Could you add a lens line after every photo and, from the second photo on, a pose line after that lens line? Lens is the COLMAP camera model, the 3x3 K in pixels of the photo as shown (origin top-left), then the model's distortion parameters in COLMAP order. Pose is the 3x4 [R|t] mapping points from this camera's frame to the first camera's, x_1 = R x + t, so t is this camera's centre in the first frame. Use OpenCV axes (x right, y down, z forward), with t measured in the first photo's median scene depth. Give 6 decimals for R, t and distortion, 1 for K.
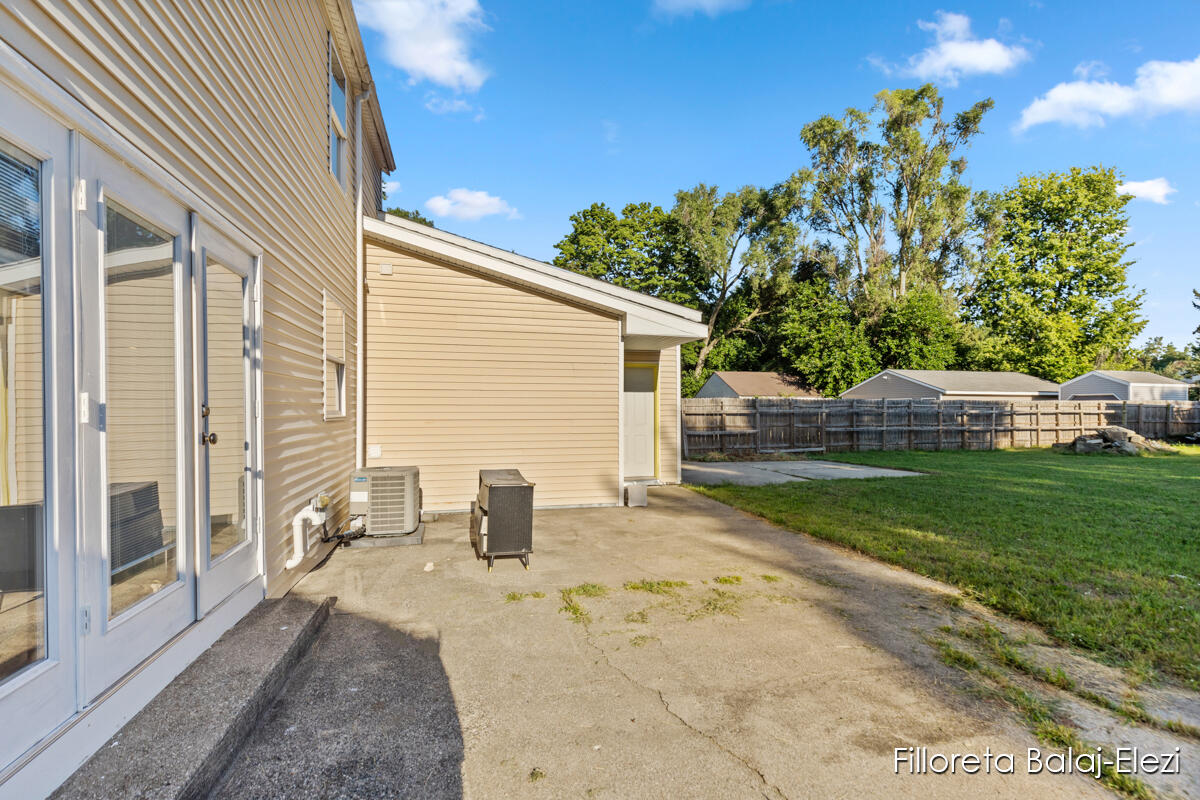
lens RADIAL K [[547.5, 0, 602.0], [0, 547.5, 405.8], [0, 0, 1]] dist [0.007505, 0.000247]
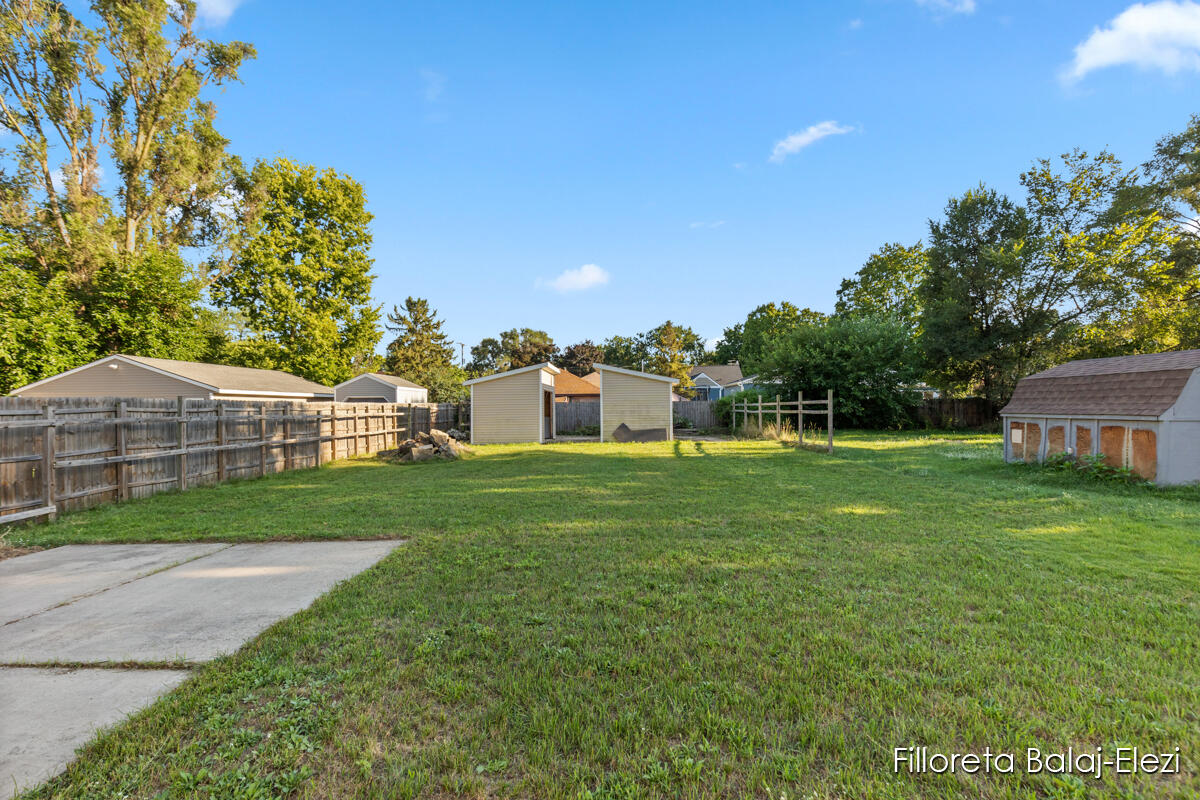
lens RADIAL K [[547.5, 0, 611.0], [0, 547.5, 403.0], [0, 0, 1]] dist [0.007505, 0.000247]
pose [[0.291000, 0.003987, 0.956715, 0.057629], [0.005575, 0.999967, -0.005863, -0.000909], [-0.956707, 0.007040, 0.290968, 0.226698]]
